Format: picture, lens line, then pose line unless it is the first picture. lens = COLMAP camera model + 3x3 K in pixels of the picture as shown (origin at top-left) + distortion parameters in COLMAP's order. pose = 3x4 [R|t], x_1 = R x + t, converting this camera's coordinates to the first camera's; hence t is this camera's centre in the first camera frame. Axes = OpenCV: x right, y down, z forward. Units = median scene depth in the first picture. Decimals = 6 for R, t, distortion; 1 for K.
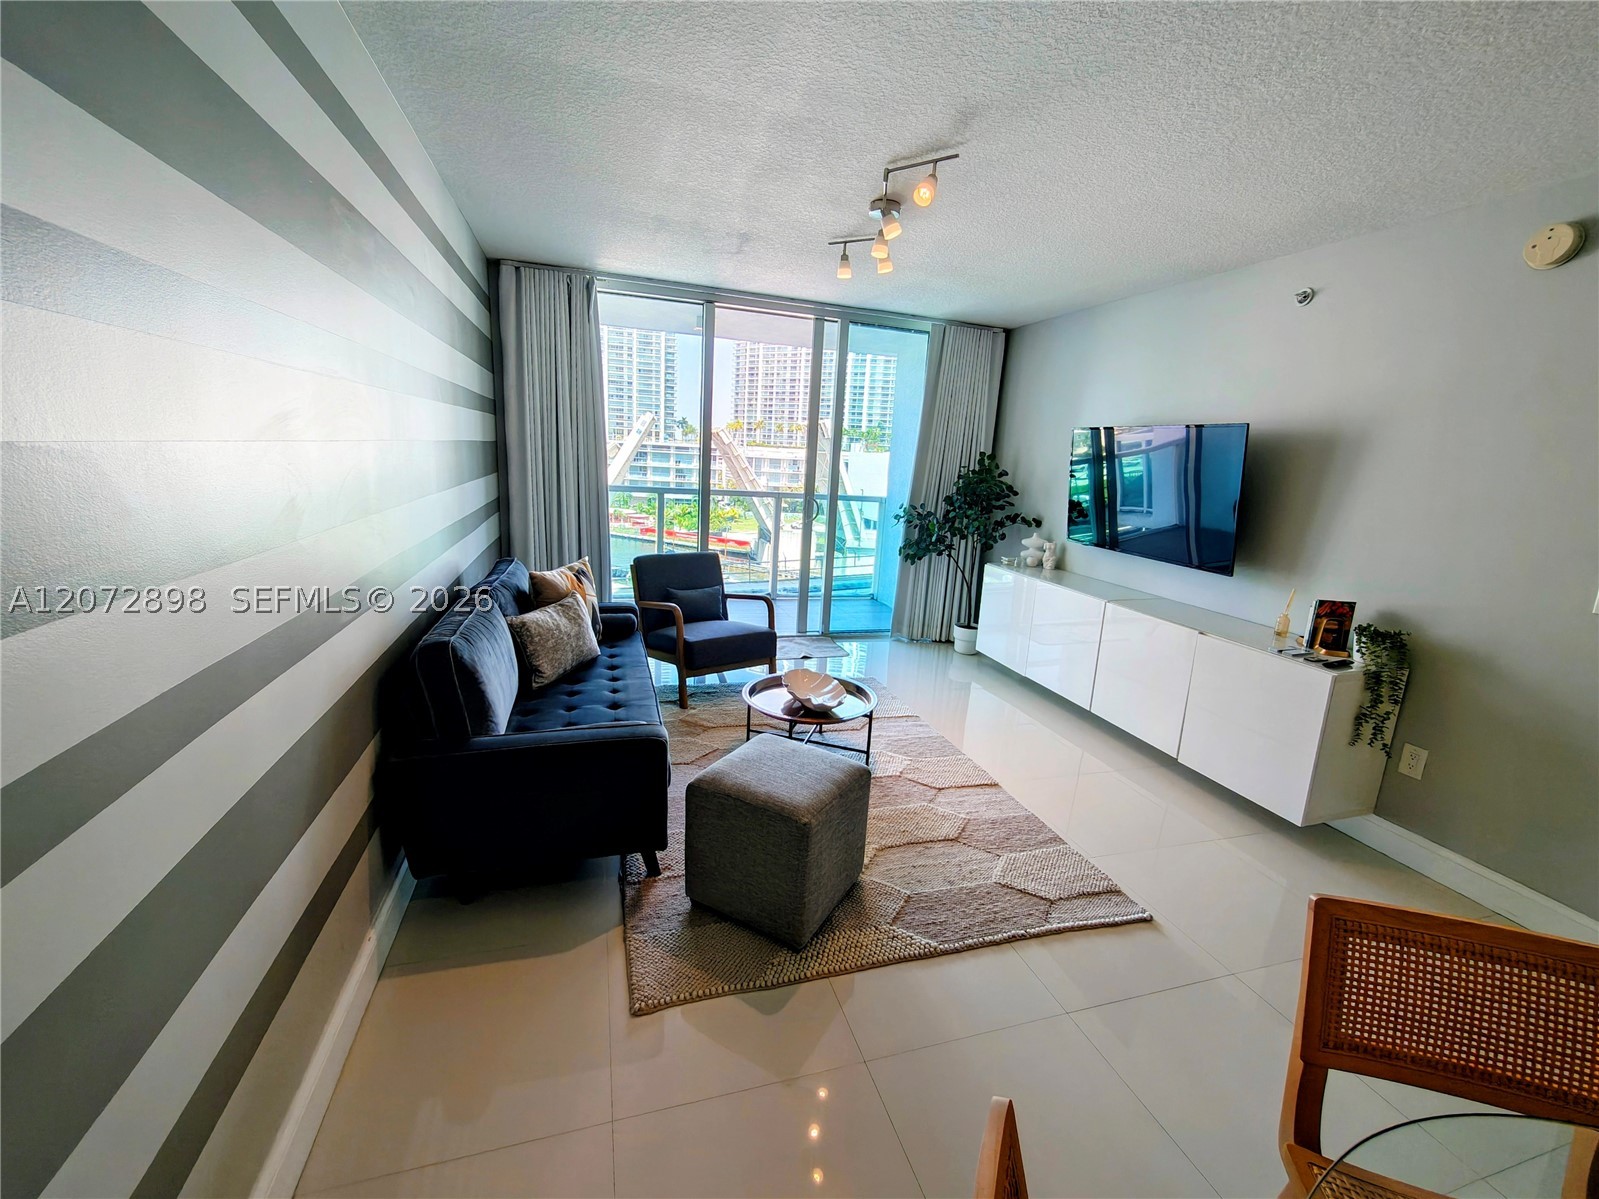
lens RADIAL K [[661.1, 0, 799.5], [0, 661.1, 599.5], [0, 0, 1]] dist [-0.001111, 0.000134]
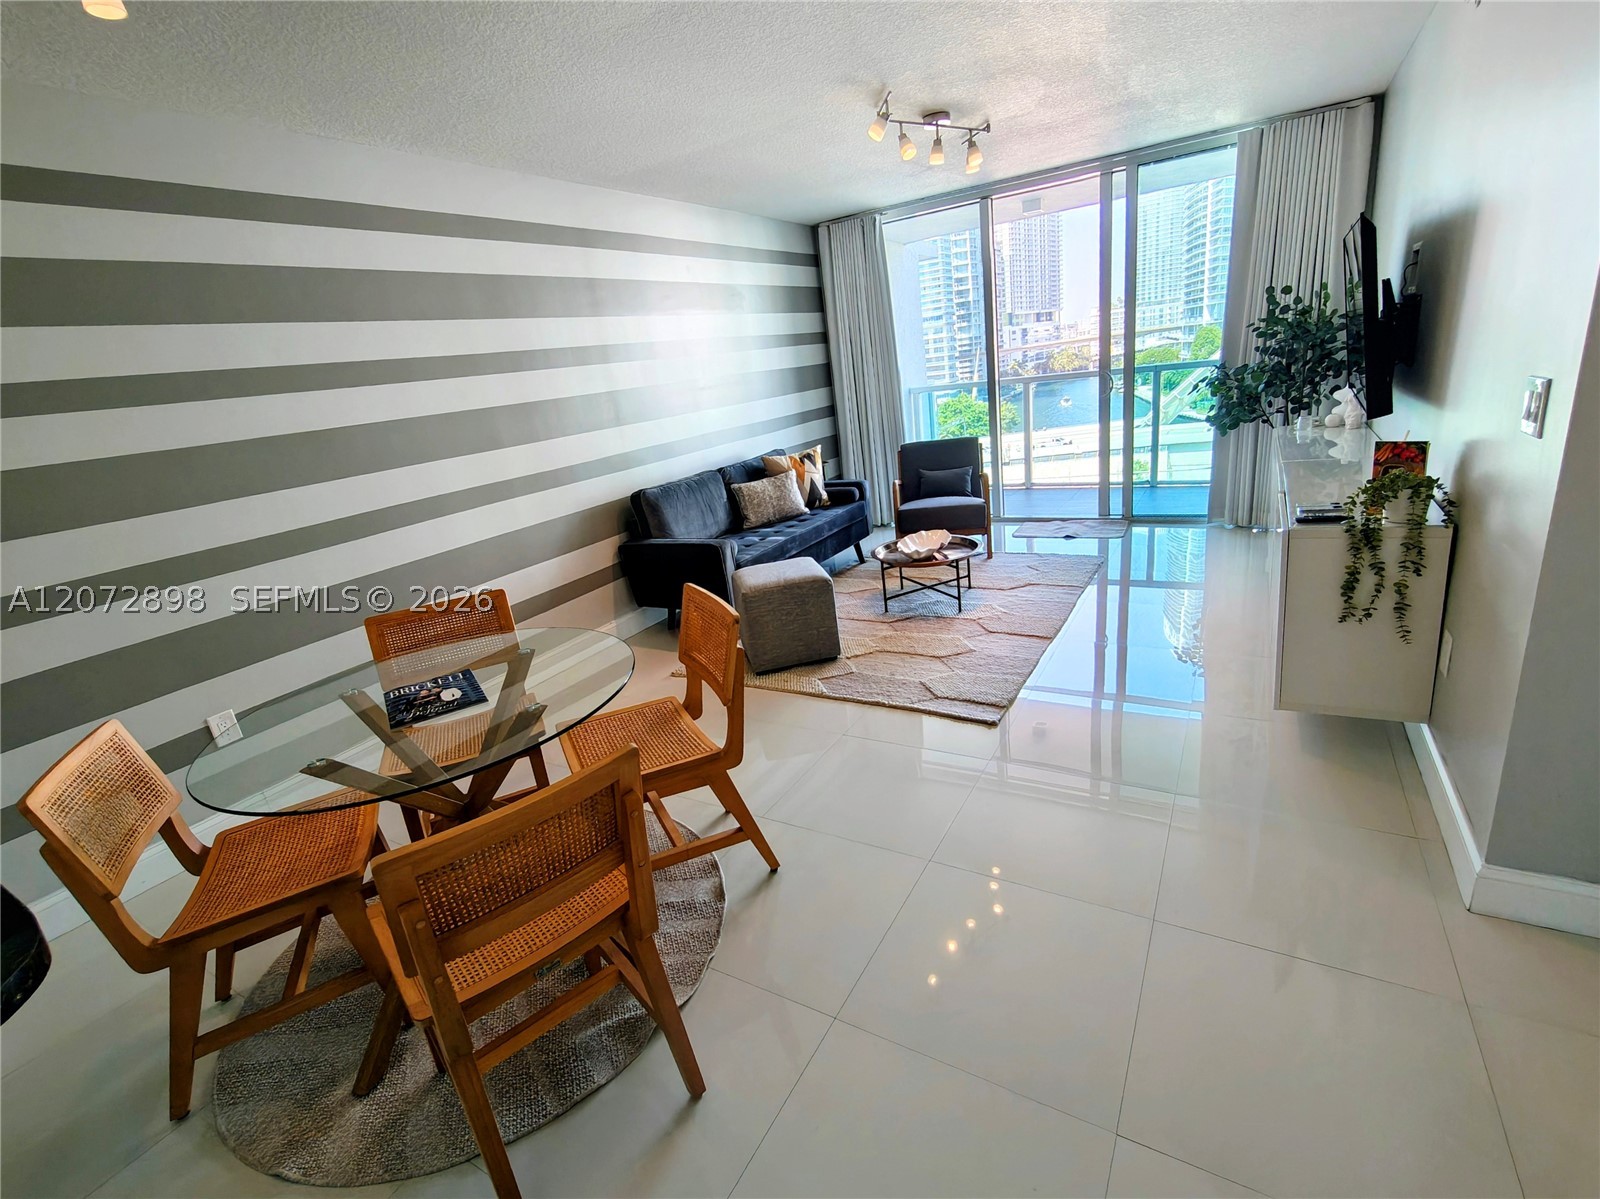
lens RADIAL K [[727.2, 0, 800.0], [0, 727.2, 599.5], [0, 0, 1]] dist [0.000185, 0.000001]
pose [[0.662520, 0.097012, -0.742736, 0.596802], [-0.006061, 0.992239, 0.124195, 0.049501], [0.749020, -0.077780, 0.657966, -0.045727]]
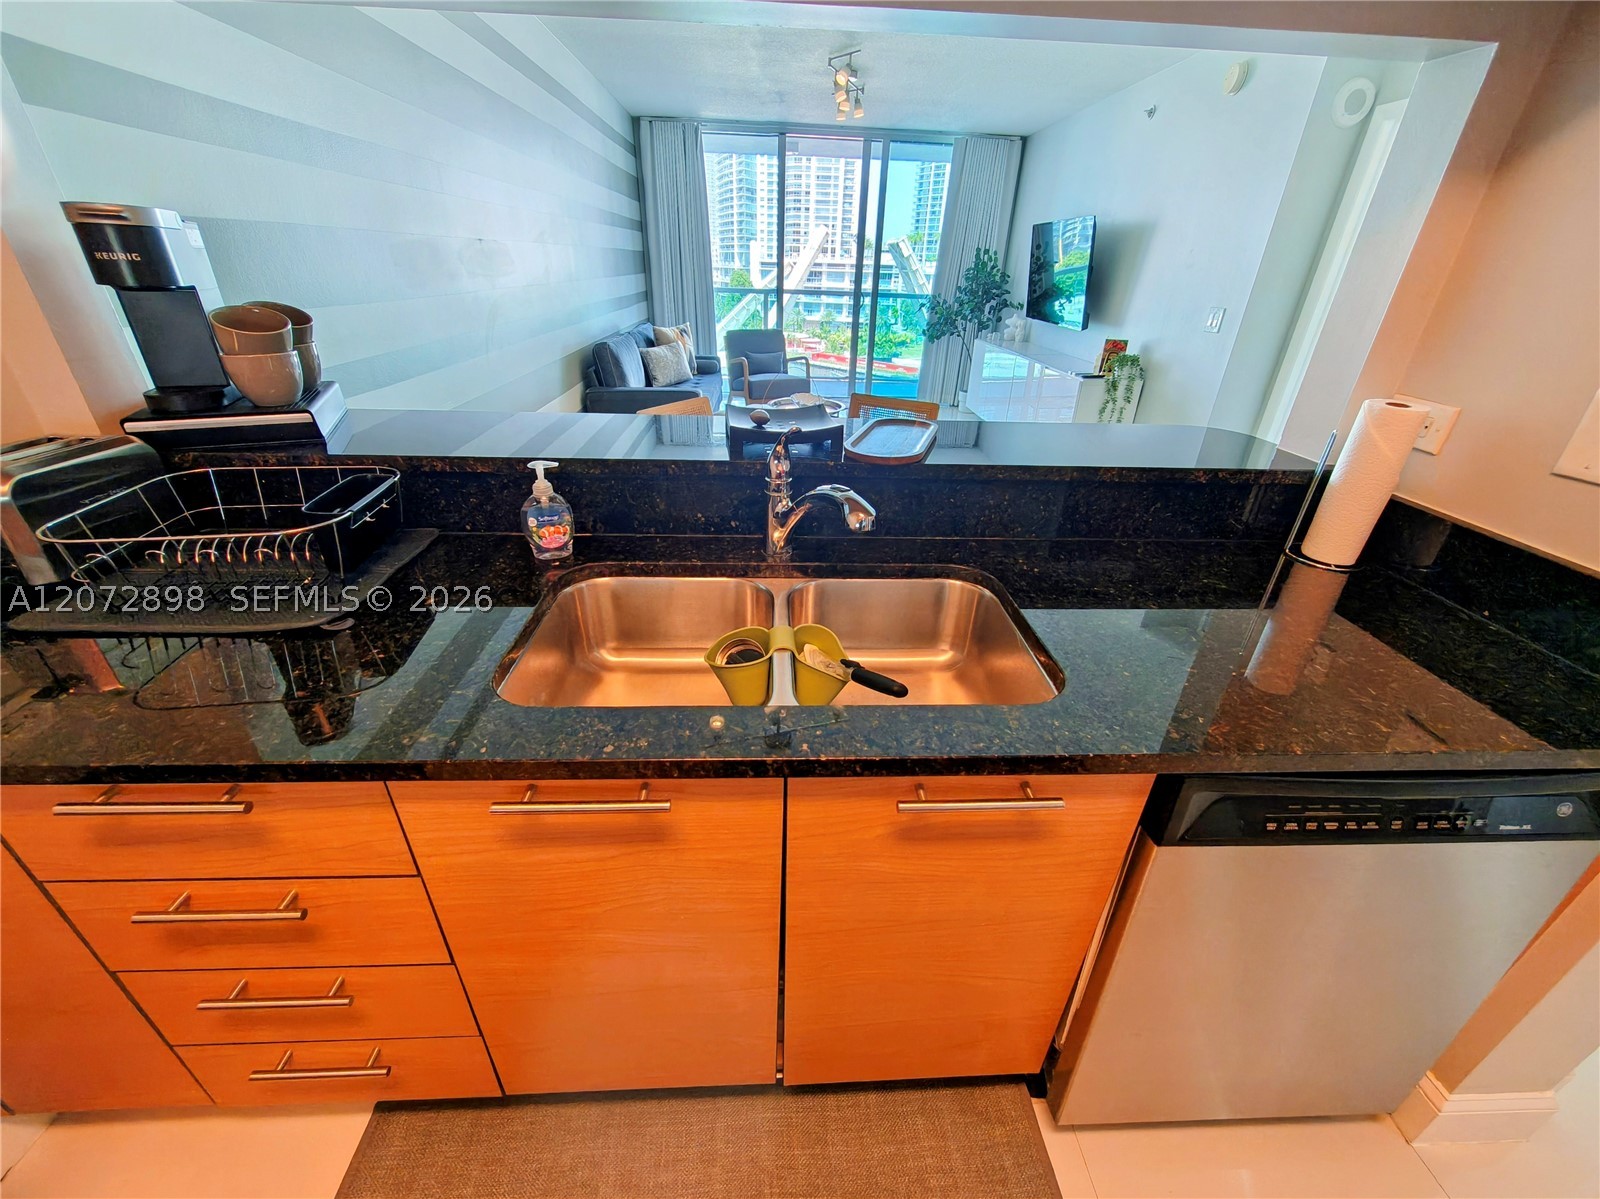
lens RADIAL K [[627.8, 0, 800.8], [0, 627.8, 598.3], [0, 0, 1]] dist [-0.000219, 0.000338]
pose [[0.967773, 0.093921, -0.233653, 0.294317], [-0.030023, 0.964260, 0.263251, 0.135657], [0.250027, -0.247752, 0.936005, -0.450065]]
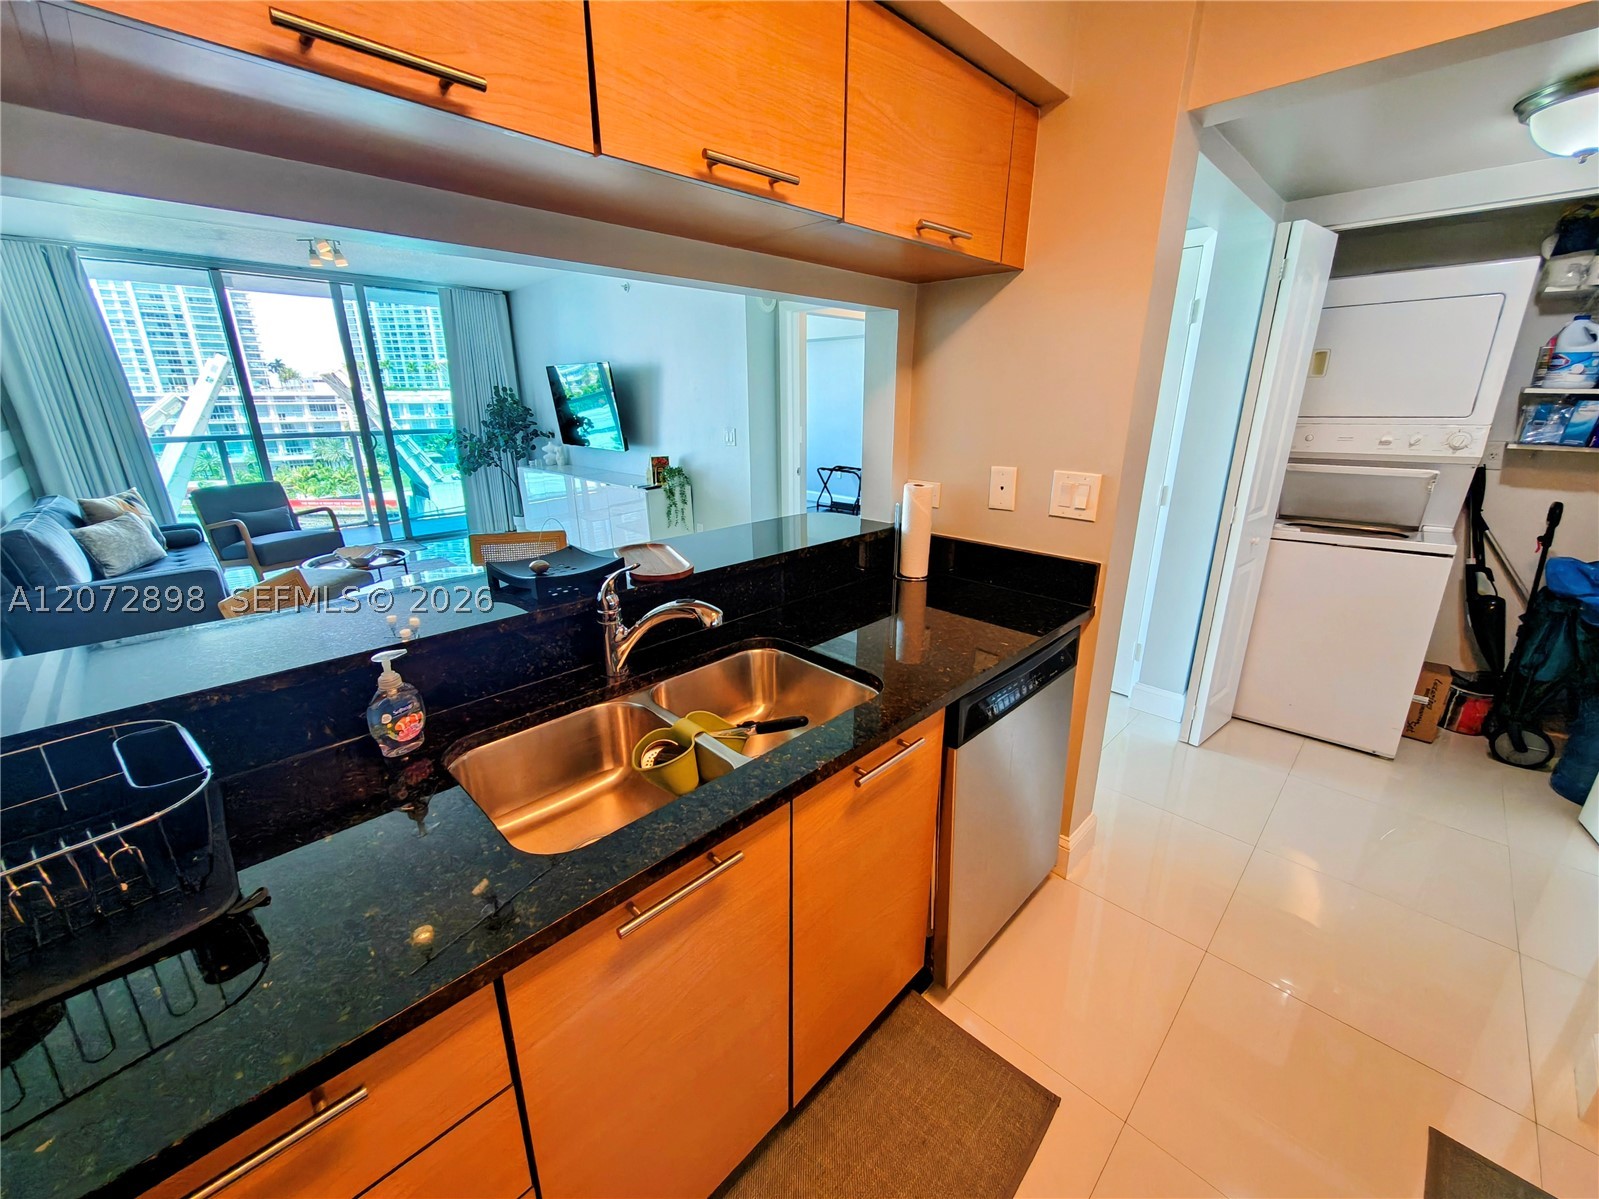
lens RADIAL K [[632.3, 0, 799.5], [0, 632.3, 599.5], [0, 0, 1]] dist [-0.002092, 0.000172]
pose [[0.881451, -0.198956, 0.428322, 0.182934], [0.151158, 0.978076, 0.143247, 0.123134], [-0.447431, -0.061521, 0.892200, -0.503883]]
